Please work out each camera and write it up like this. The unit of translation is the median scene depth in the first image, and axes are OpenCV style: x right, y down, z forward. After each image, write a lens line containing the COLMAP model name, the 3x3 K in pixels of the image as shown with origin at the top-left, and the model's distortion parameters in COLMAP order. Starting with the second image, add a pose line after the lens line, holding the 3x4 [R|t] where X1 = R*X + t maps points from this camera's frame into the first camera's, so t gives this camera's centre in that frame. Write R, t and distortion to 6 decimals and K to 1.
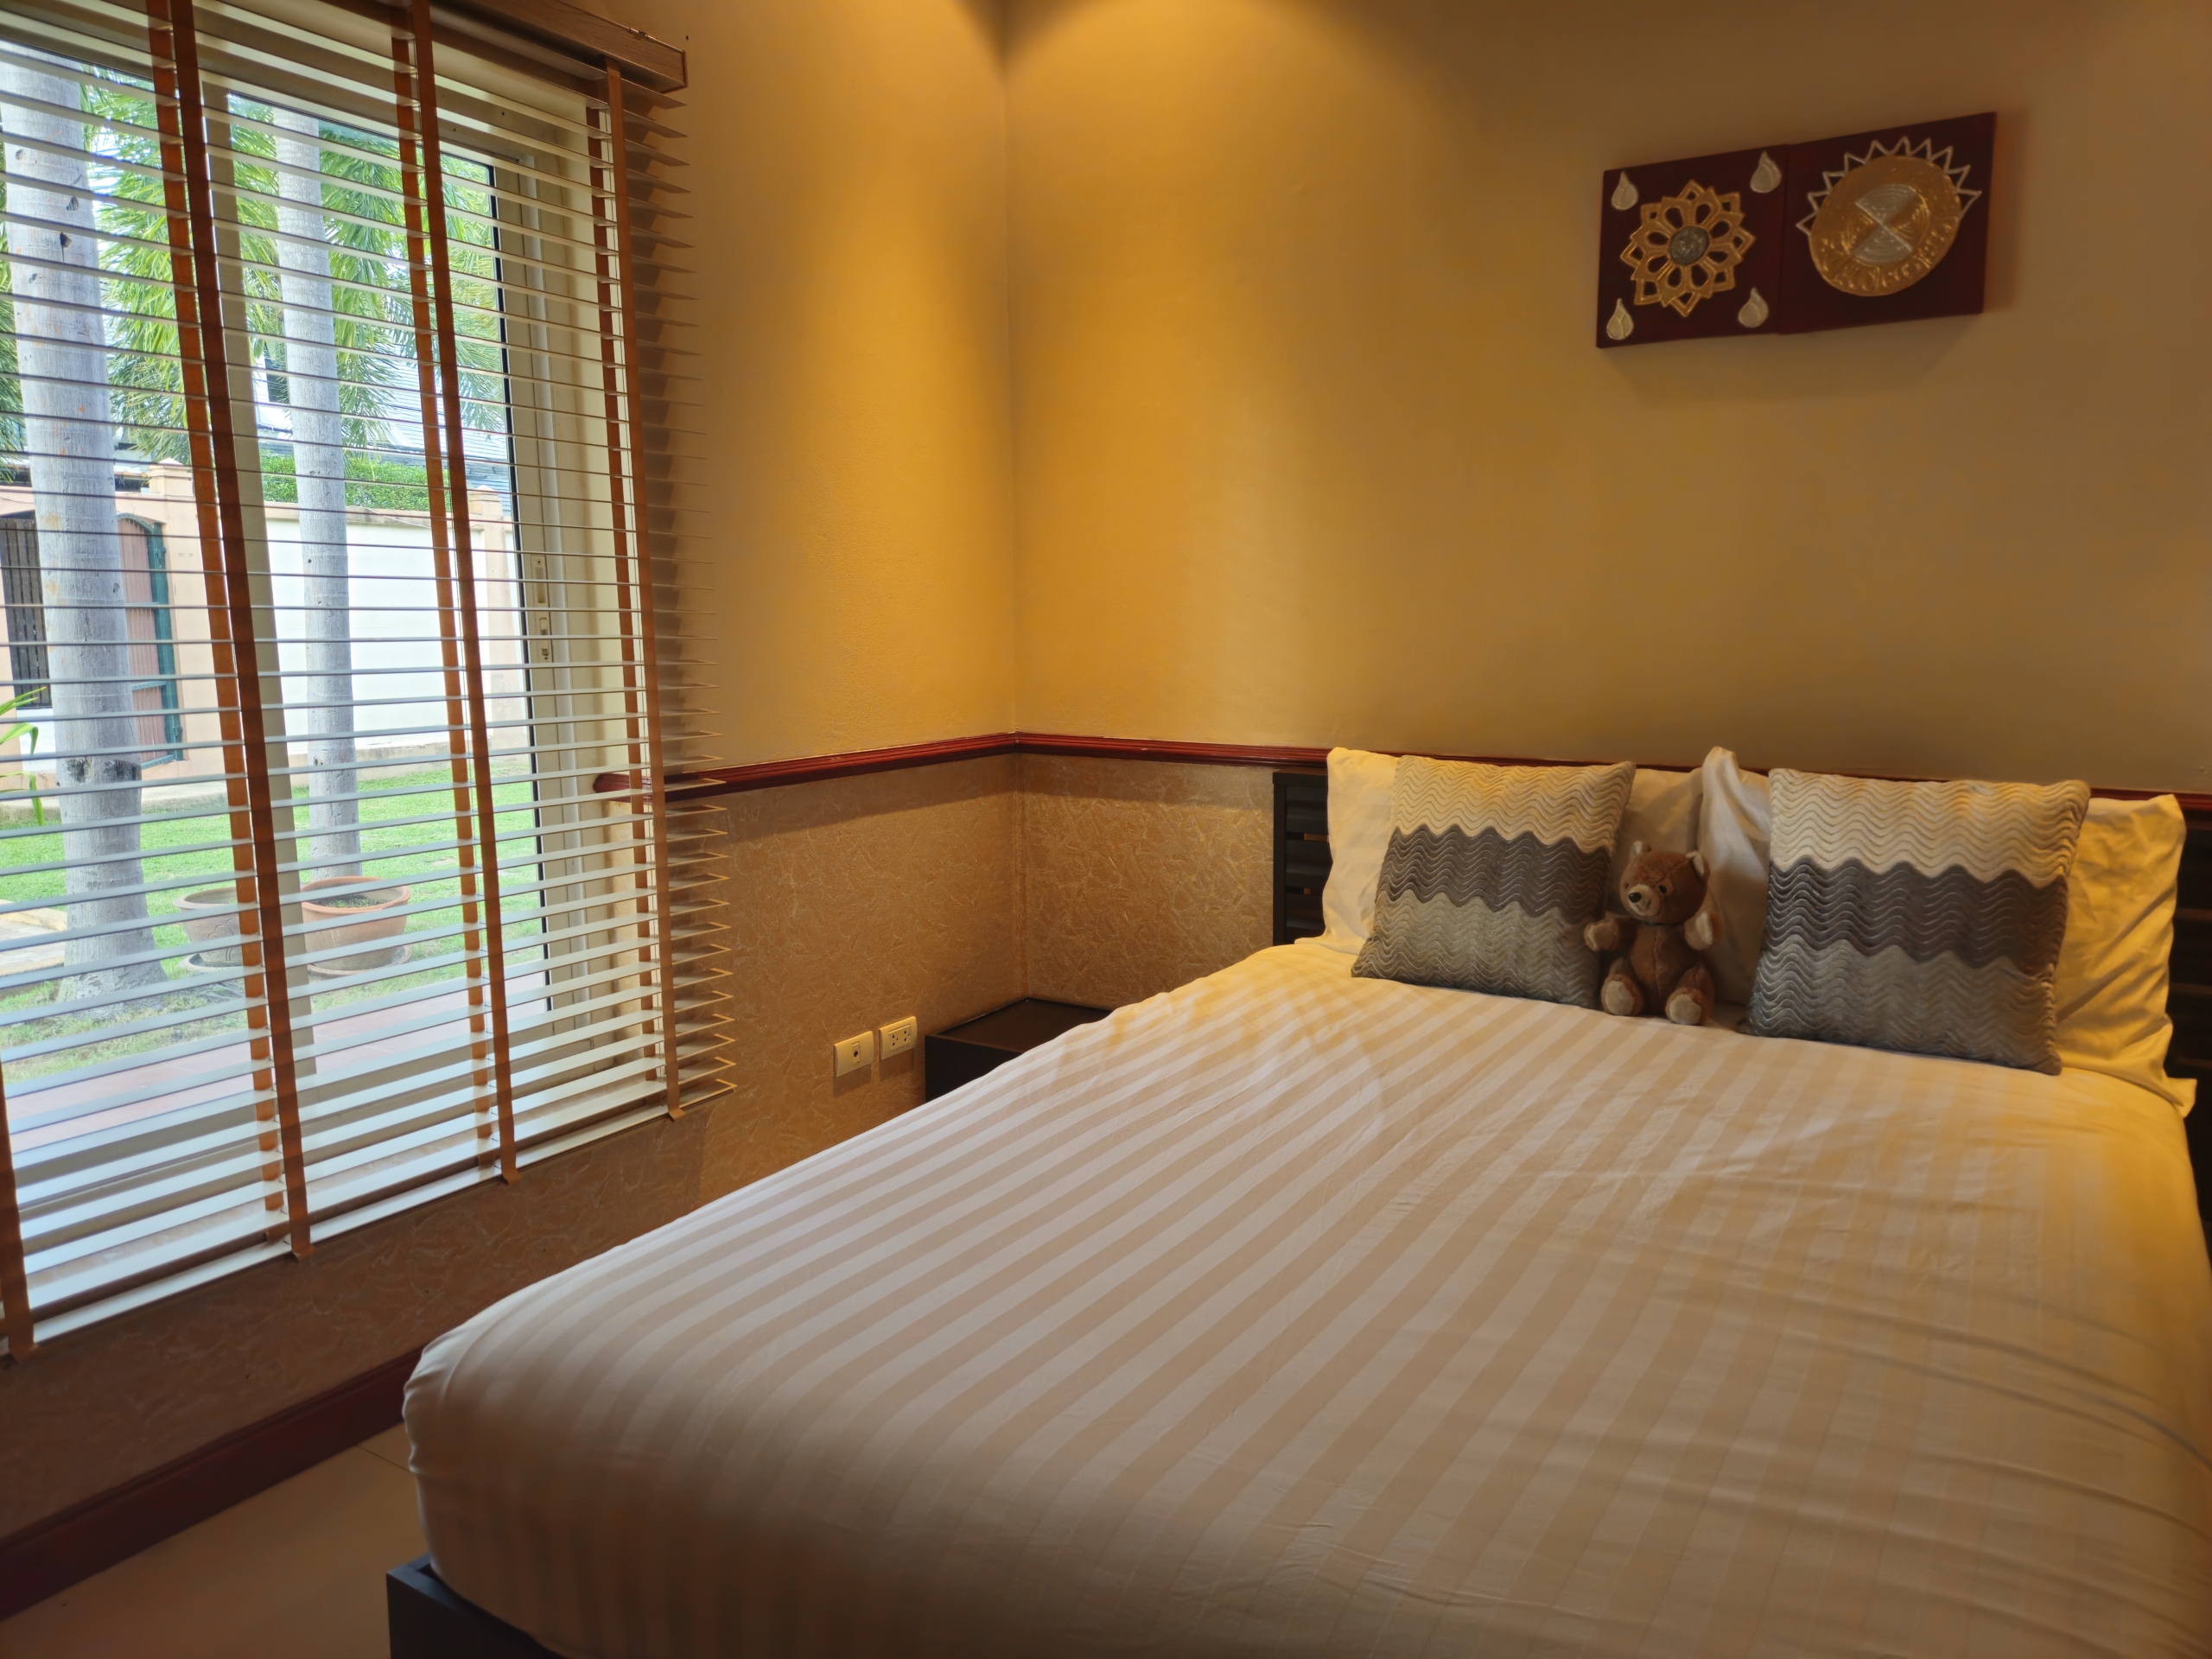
lens RADIAL K [[1484.0, 0, 1095.4], [0, 1484.0, 837.5], [0, 0, 1]] dist [0.056814, -0.043892]
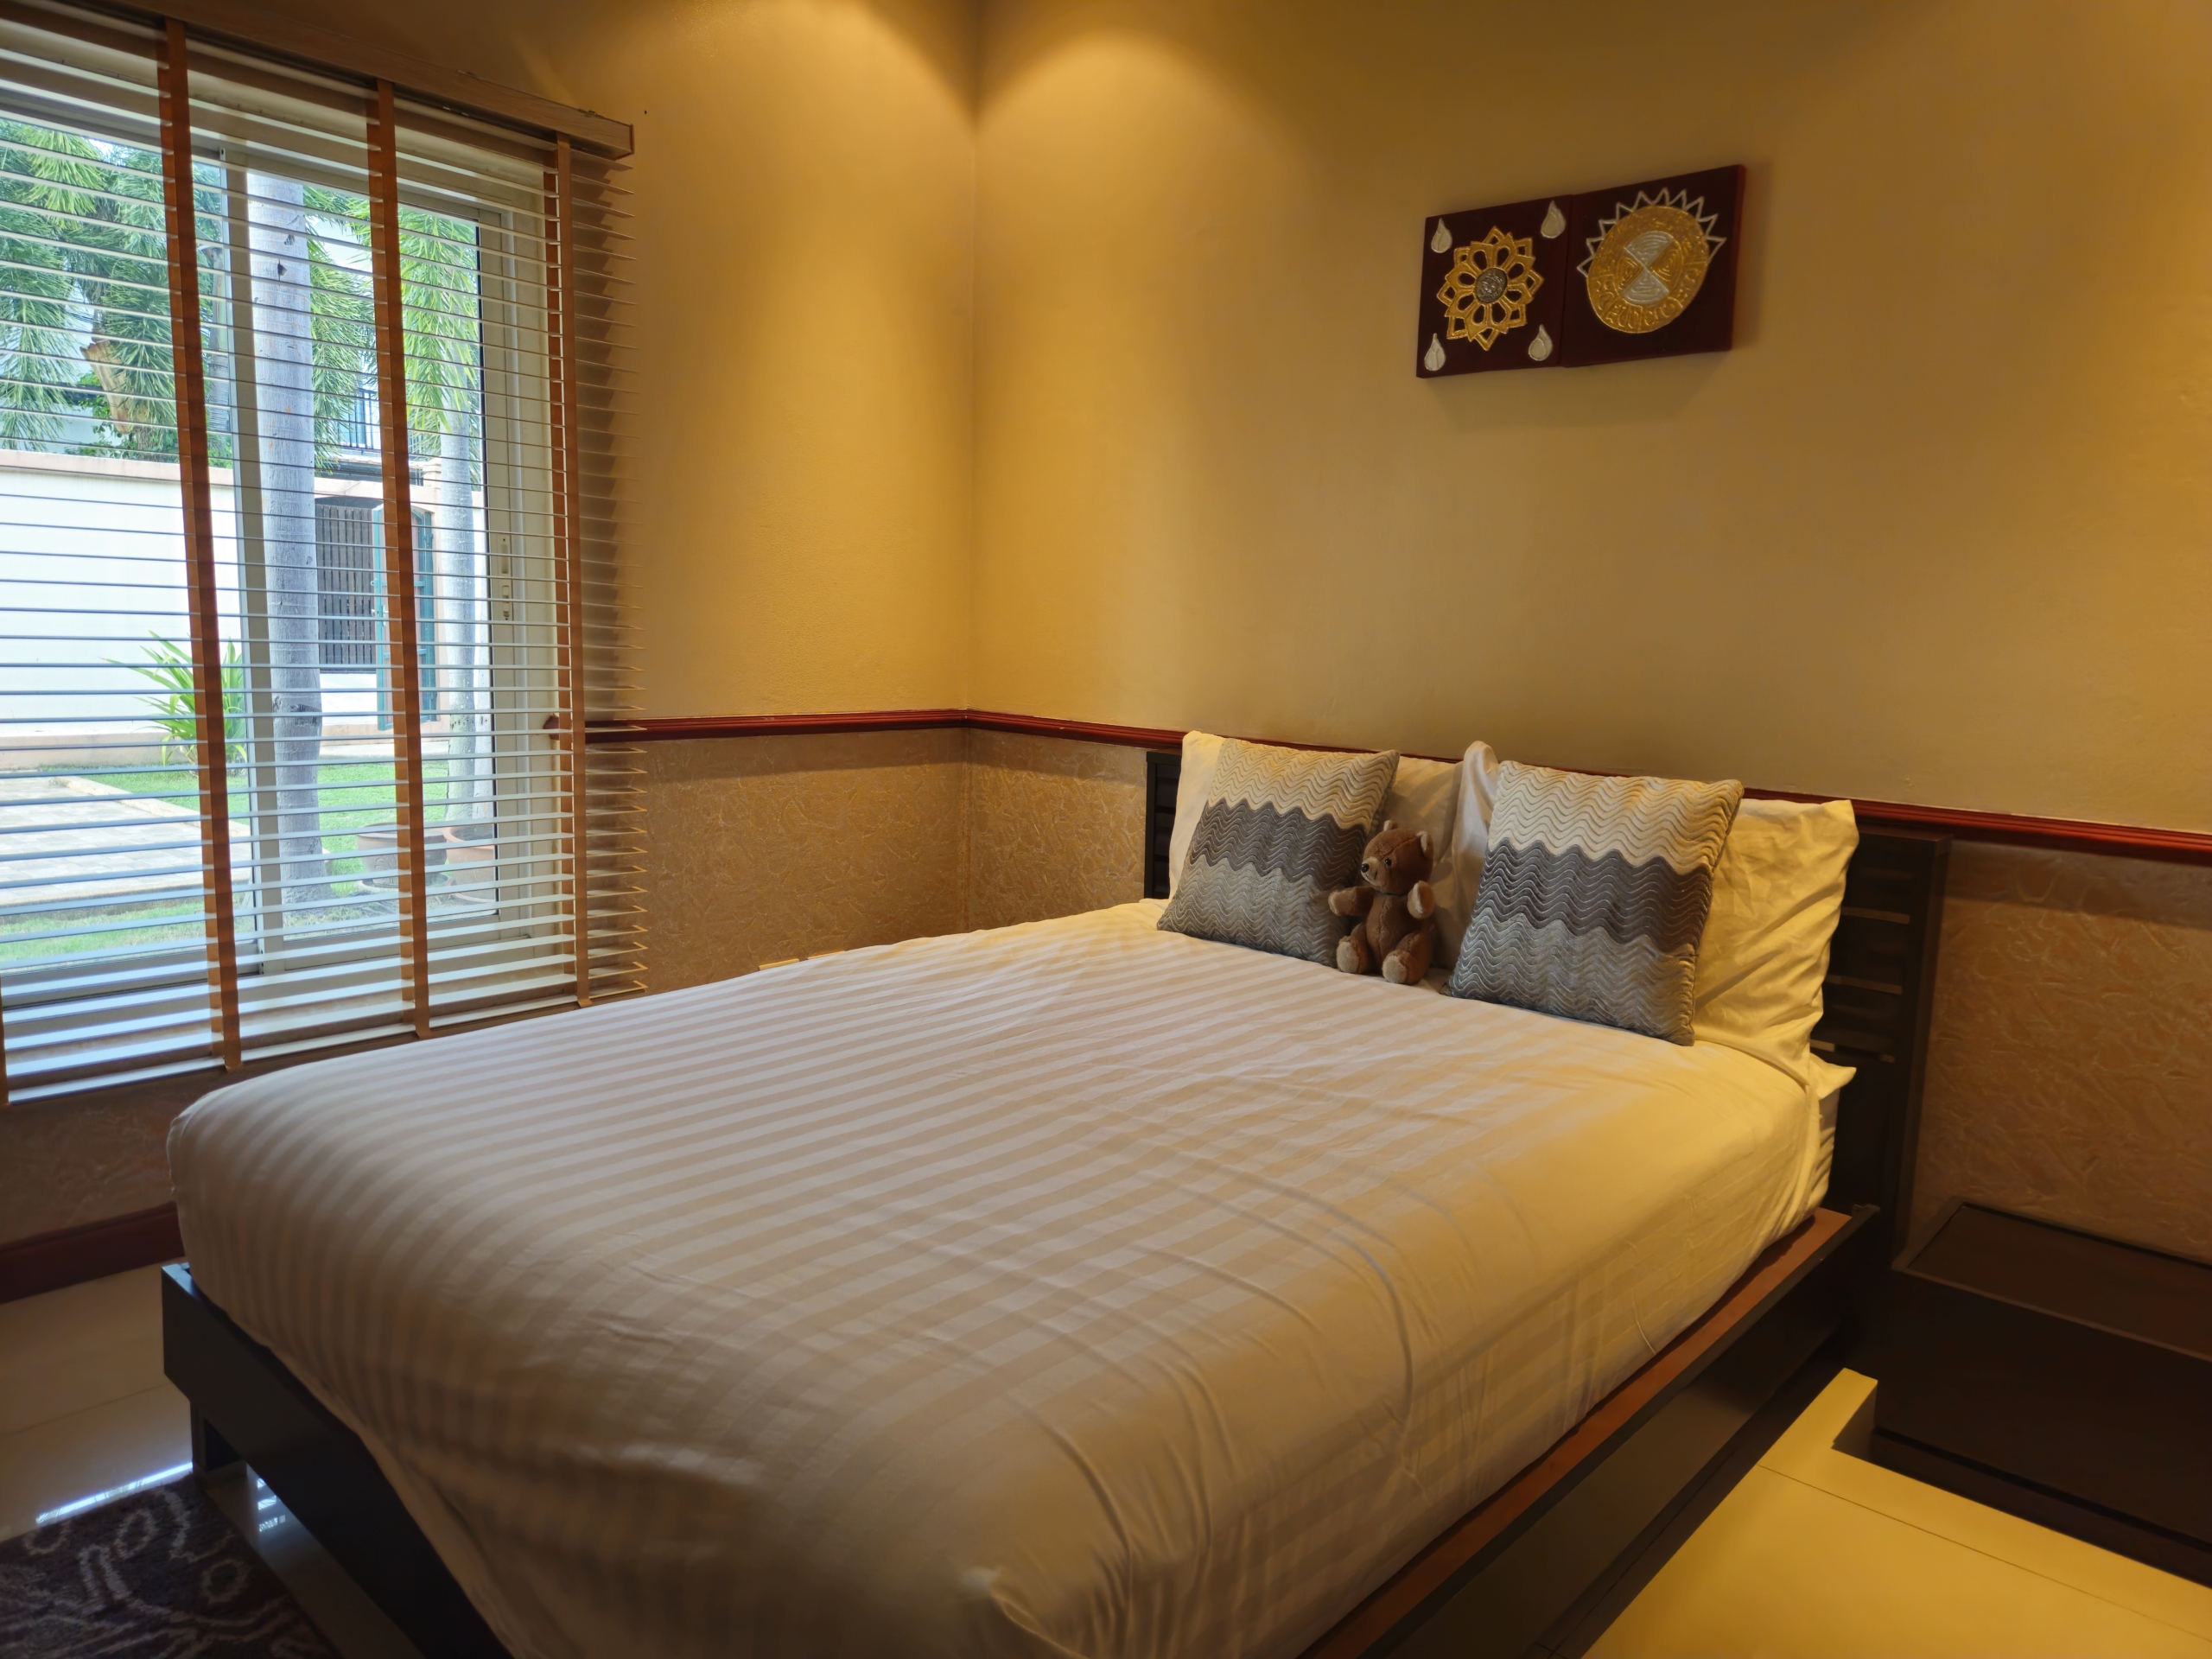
lens RADIAL K [[1484.0, 0, 1104.3], [0, 1484.0, 827.4], [0, 0, 1]] dist [0.056814, -0.043892]
pose [[0.984583, 0.060951, -0.163955, 0.339239], [-0.063354, 0.997946, -0.009462, 0.031681], [0.163041, 0.019704, 0.986423, -0.126018]]
